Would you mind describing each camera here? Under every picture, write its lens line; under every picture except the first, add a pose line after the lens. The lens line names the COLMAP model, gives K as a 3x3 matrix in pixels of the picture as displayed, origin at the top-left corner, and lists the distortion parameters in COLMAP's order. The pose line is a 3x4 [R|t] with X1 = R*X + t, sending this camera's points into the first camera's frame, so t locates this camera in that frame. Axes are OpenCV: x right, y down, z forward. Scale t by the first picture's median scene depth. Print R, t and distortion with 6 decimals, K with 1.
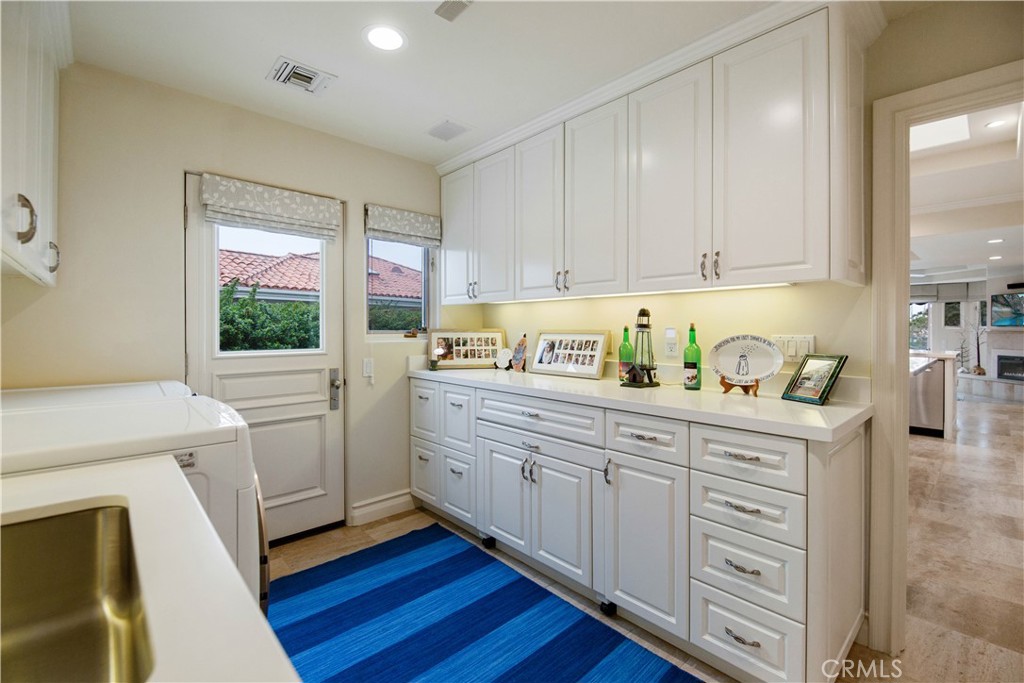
lens RADIAL K [[449.3, 0, 512.5], [0, 449.3, 330.1], [0, 0, 1]] dist [-0.001647, 0.000069]
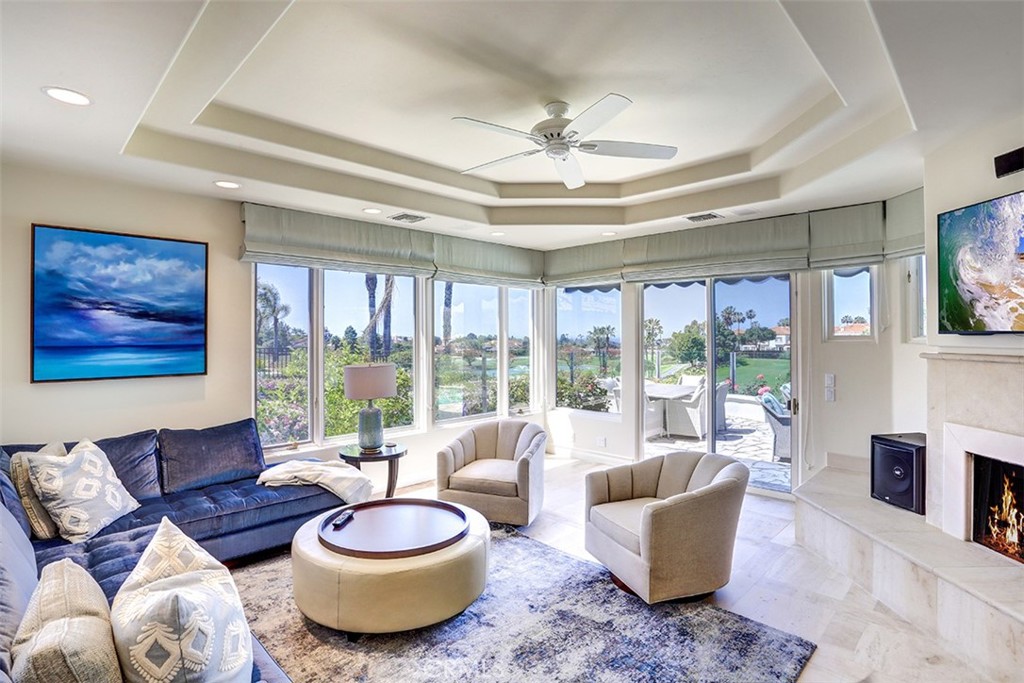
lens RADIAL K [[493.2, 0, 508.3], [0, 493.2, 339.1], [0, 0, 1]] dist [-0.035899, 0.014950]
pose [[0.999357, -0.003416, 0.035678, 0.776601], [0.003691, 0.999964, -0.007654, -0.005207], [-0.035651, 0.007781, 0.999334, 0.701307]]
